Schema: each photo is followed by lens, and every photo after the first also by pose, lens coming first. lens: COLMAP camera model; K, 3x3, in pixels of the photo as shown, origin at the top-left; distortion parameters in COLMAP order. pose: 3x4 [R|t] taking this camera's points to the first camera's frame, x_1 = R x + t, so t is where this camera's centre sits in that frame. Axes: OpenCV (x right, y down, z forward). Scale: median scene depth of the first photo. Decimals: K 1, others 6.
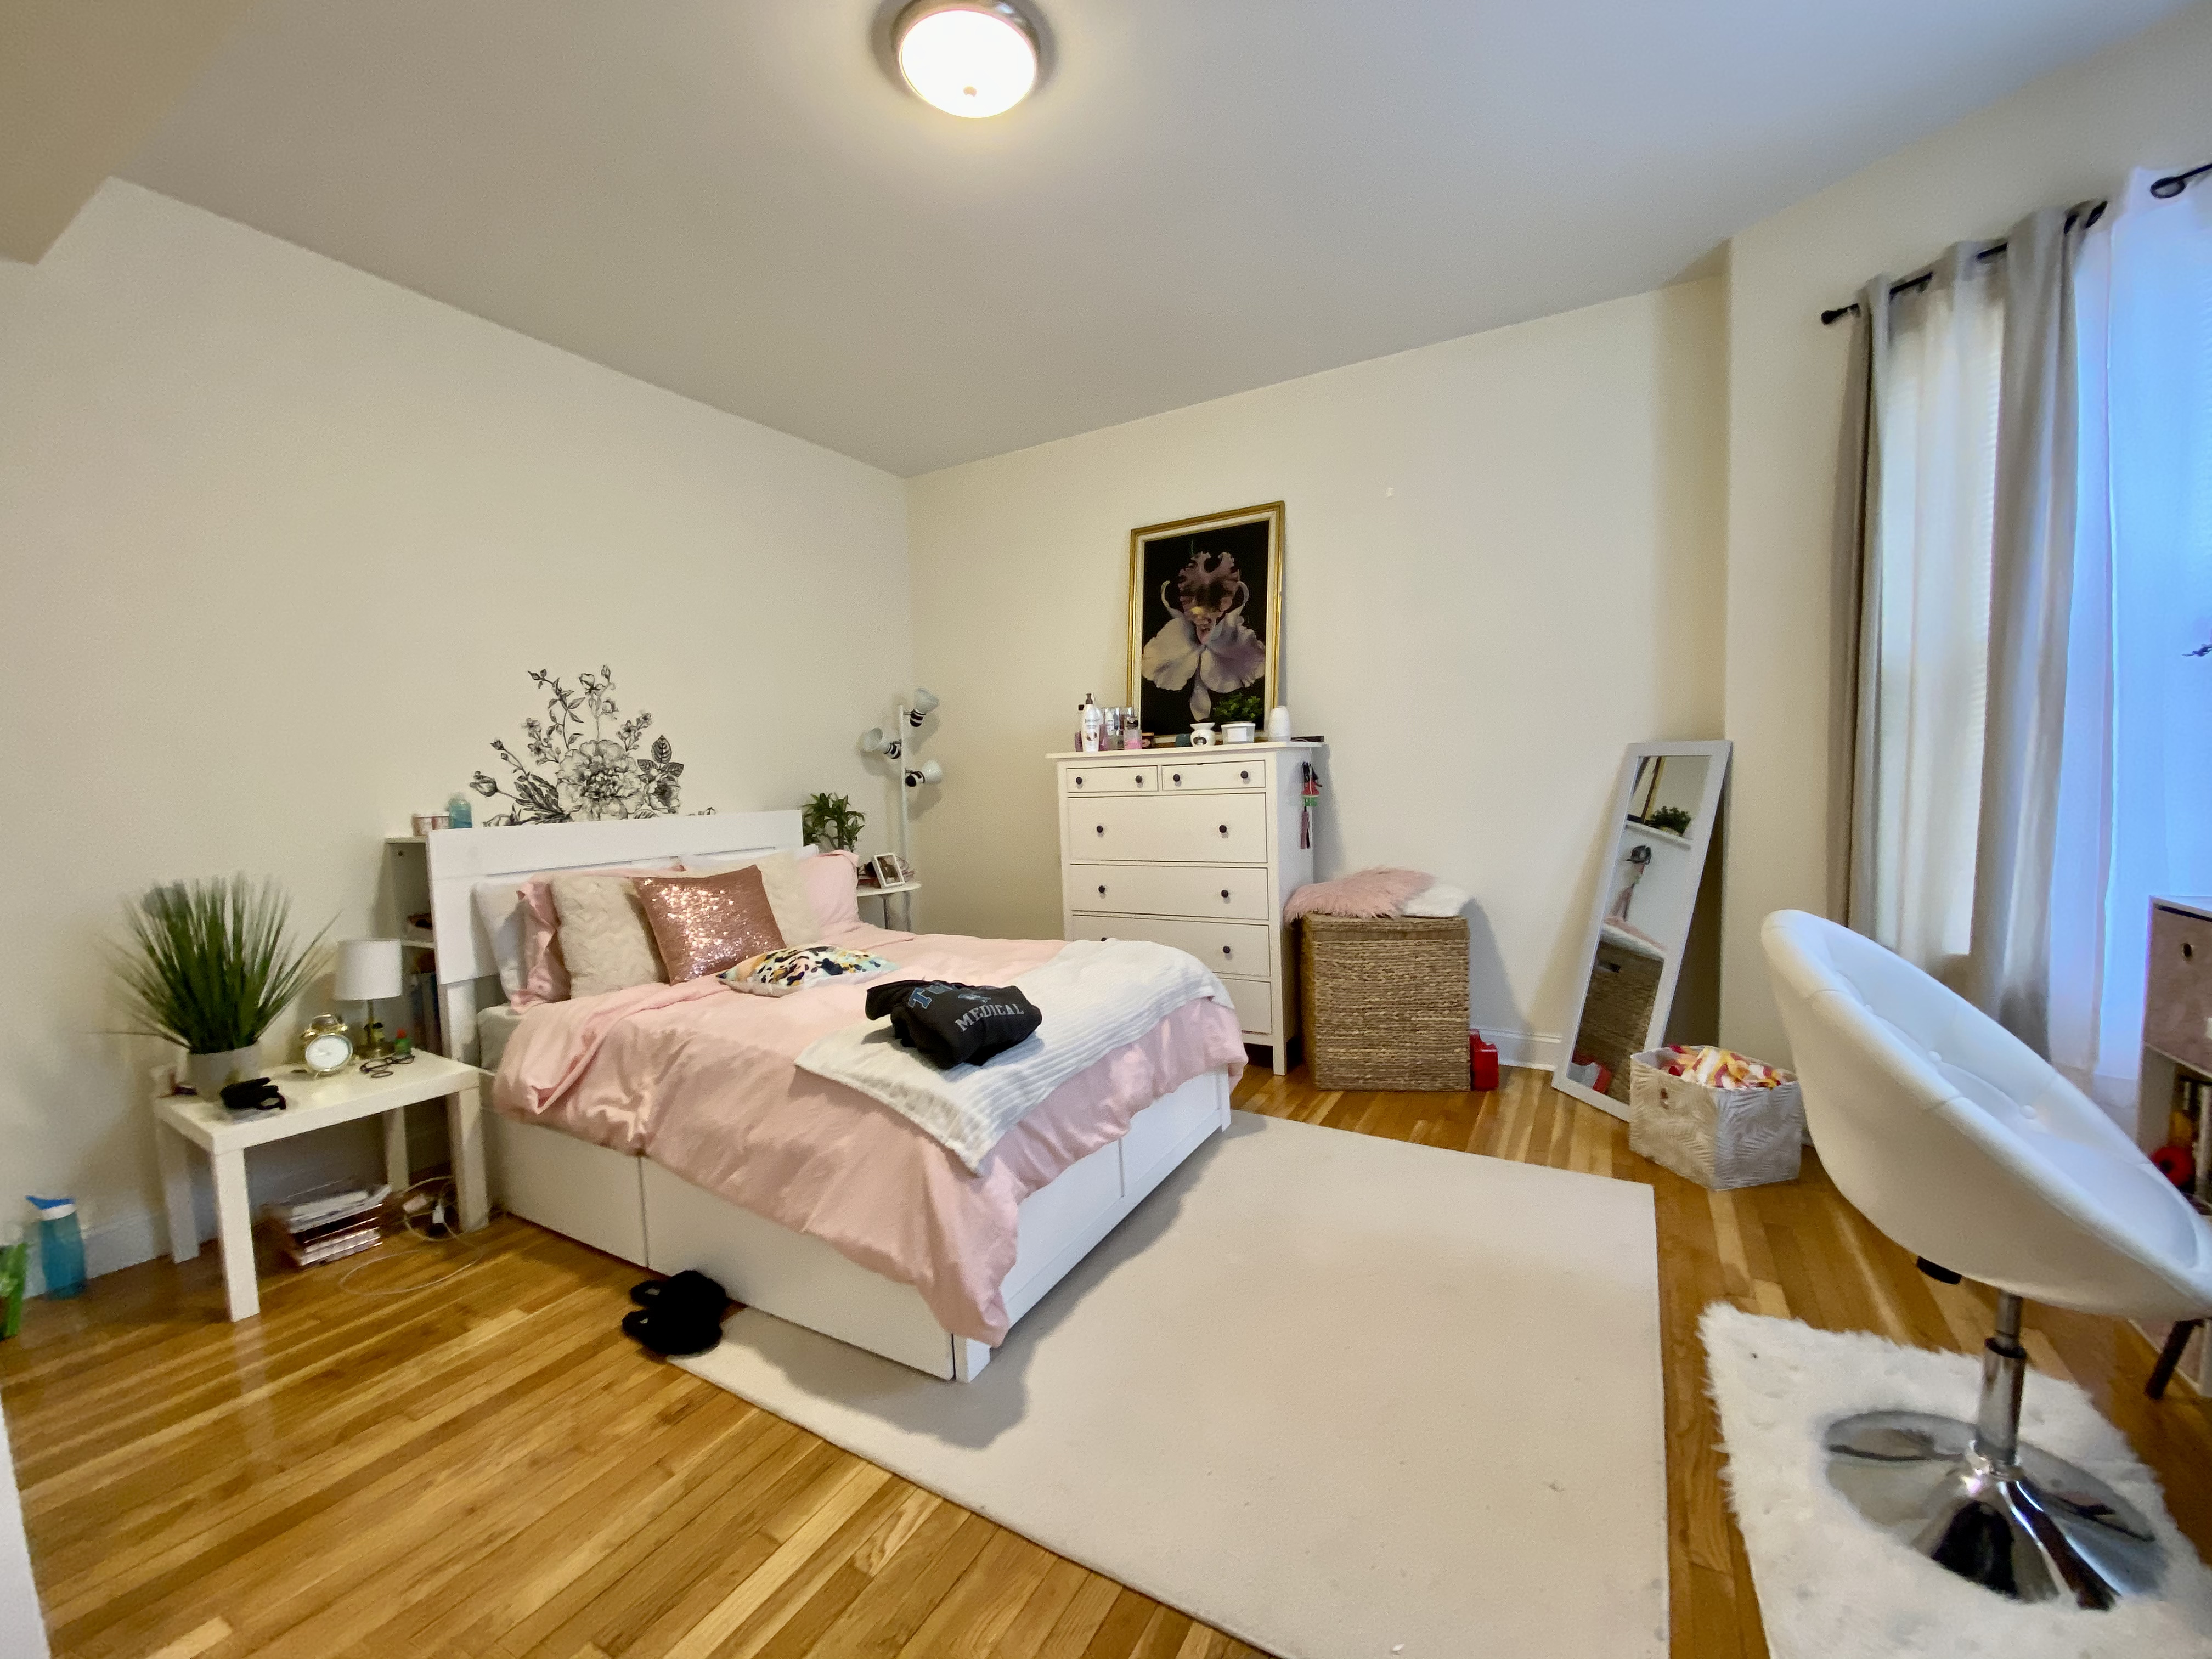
lens RADIAL K [[919.5, 0, 1125.9], [0, 919.5, 829.5], [0, 0, 1]] dist [0.036045, -0.028796]
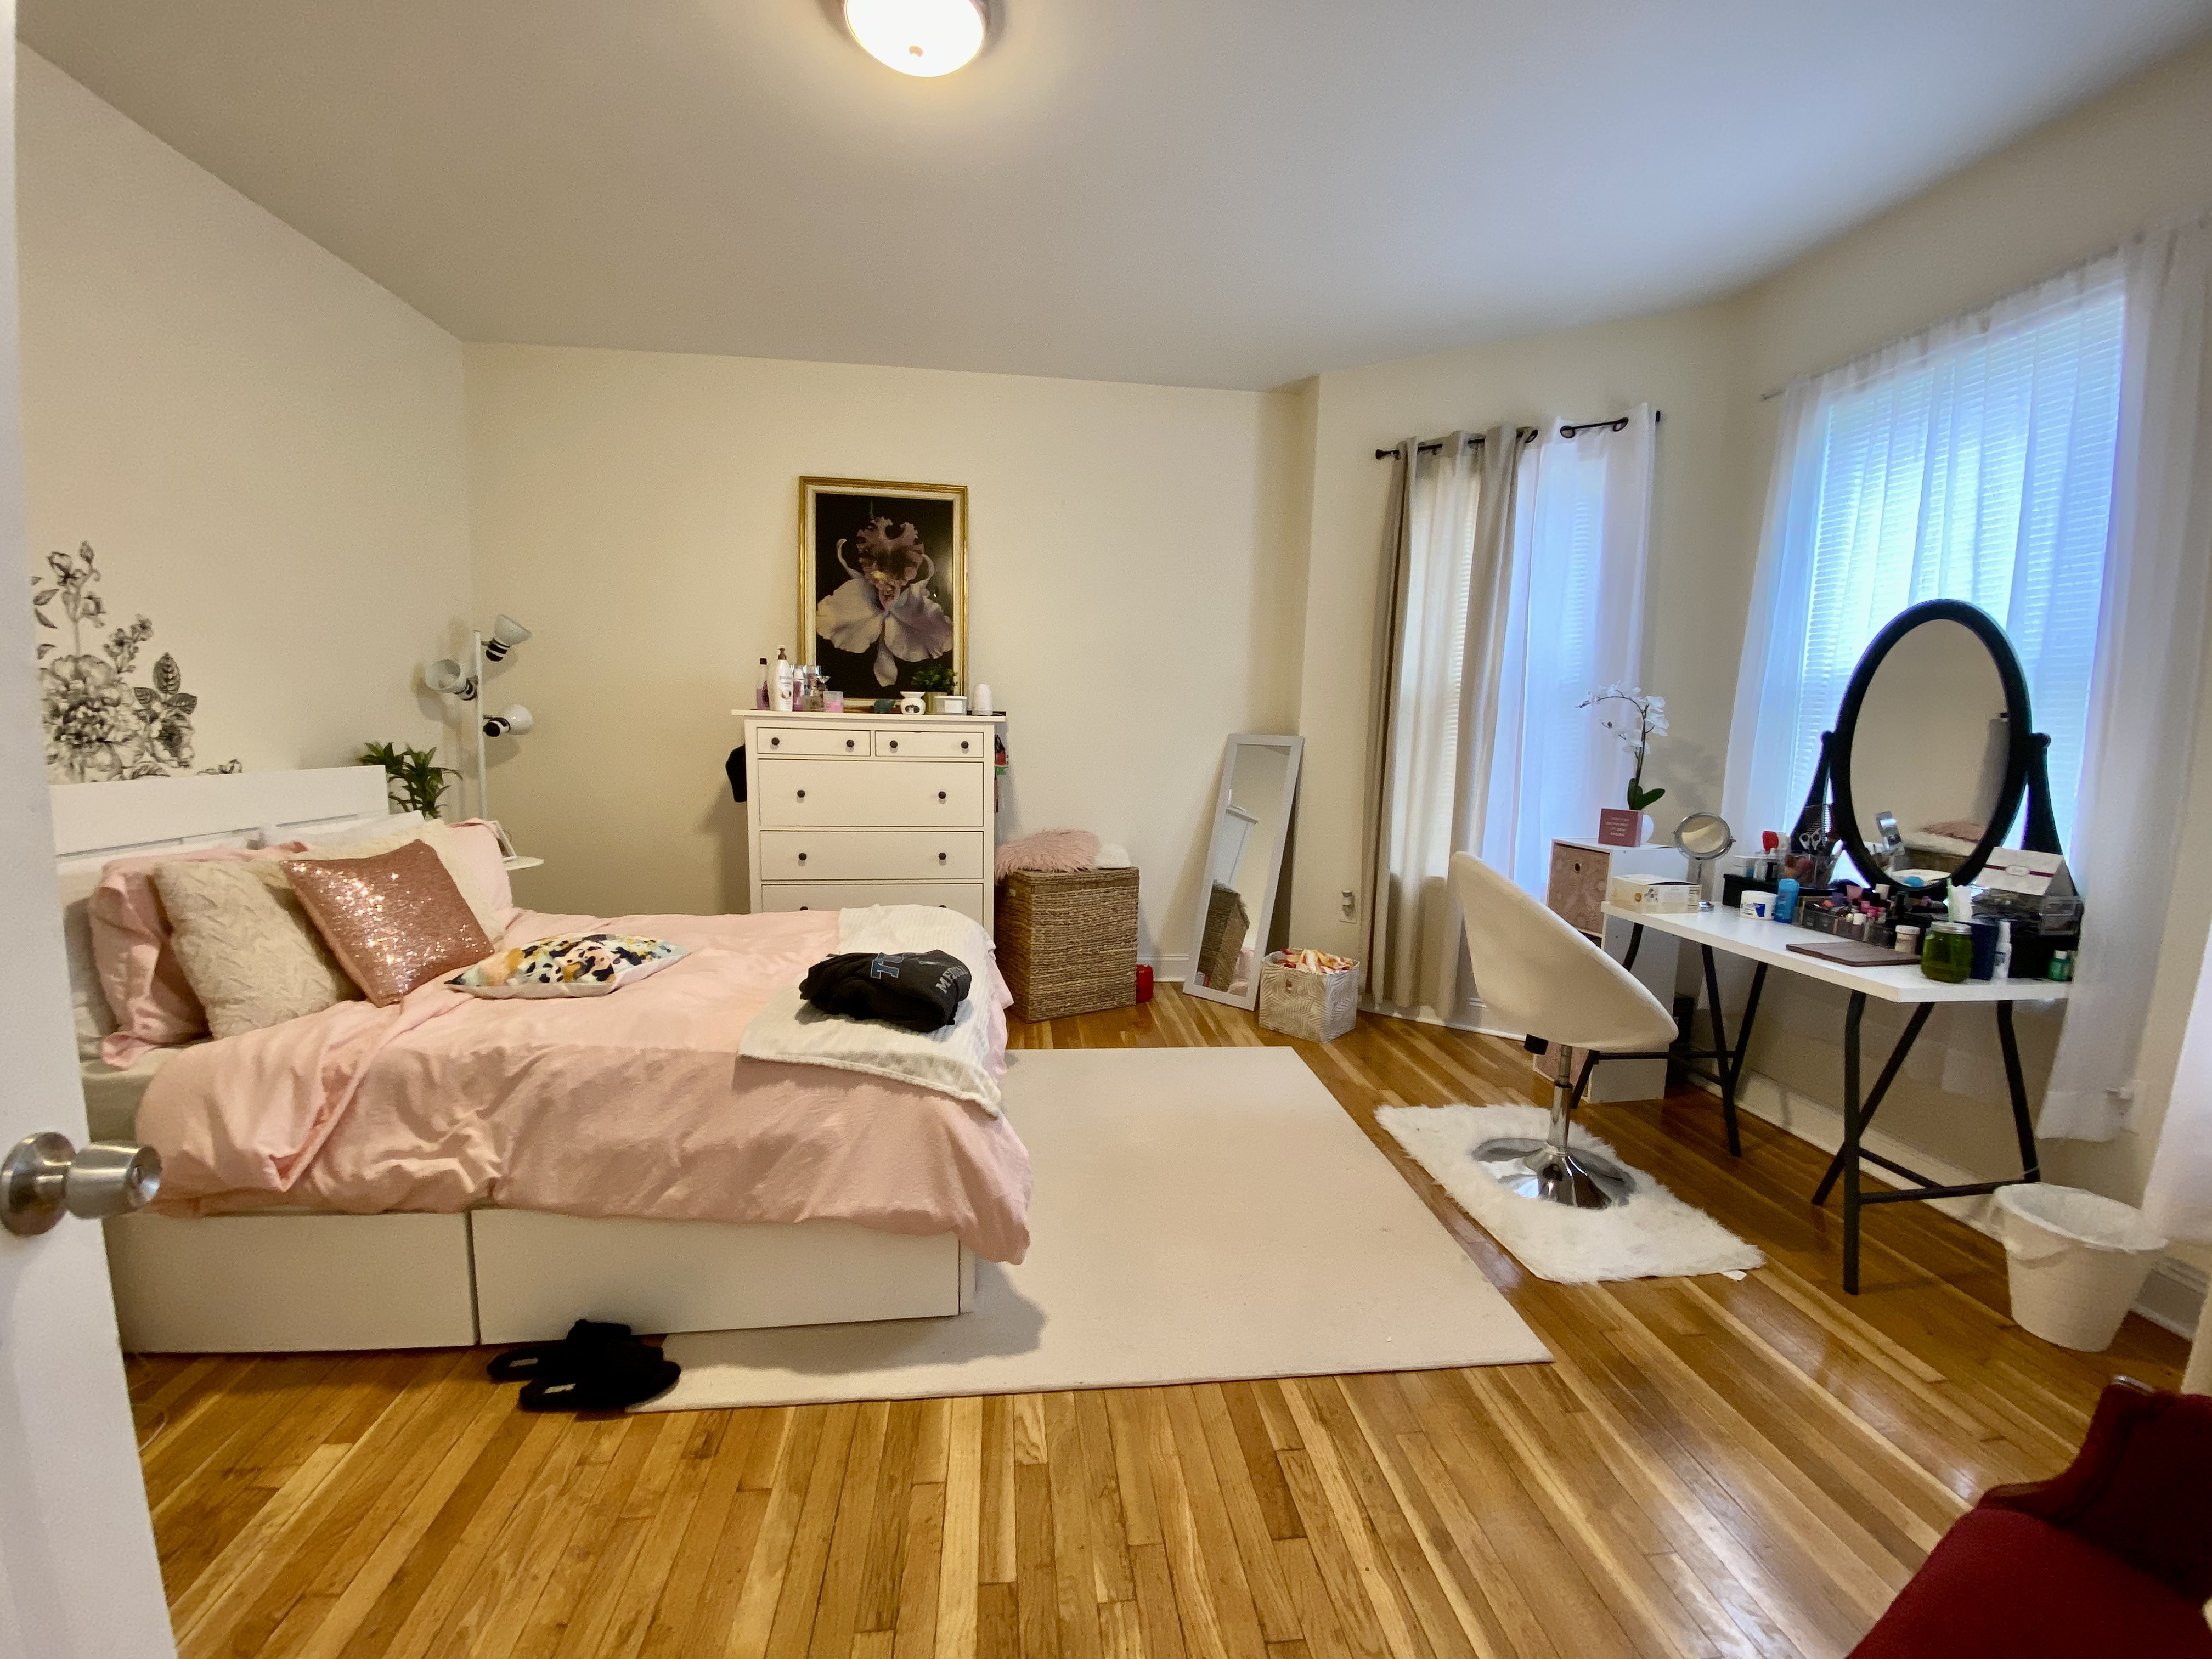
lens RADIAL K [[873.7, 0, 1183.2], [0, 873.7, 832.4], [0, 0, 1]] dist [0.053118, -0.029248]
pose [[0.802099, -0.020185, 0.596850, -0.330737], [-0.010137, 0.998824, 0.047403, -0.009177], [-0.597105, -0.044073, 0.800951, 0.025402]]
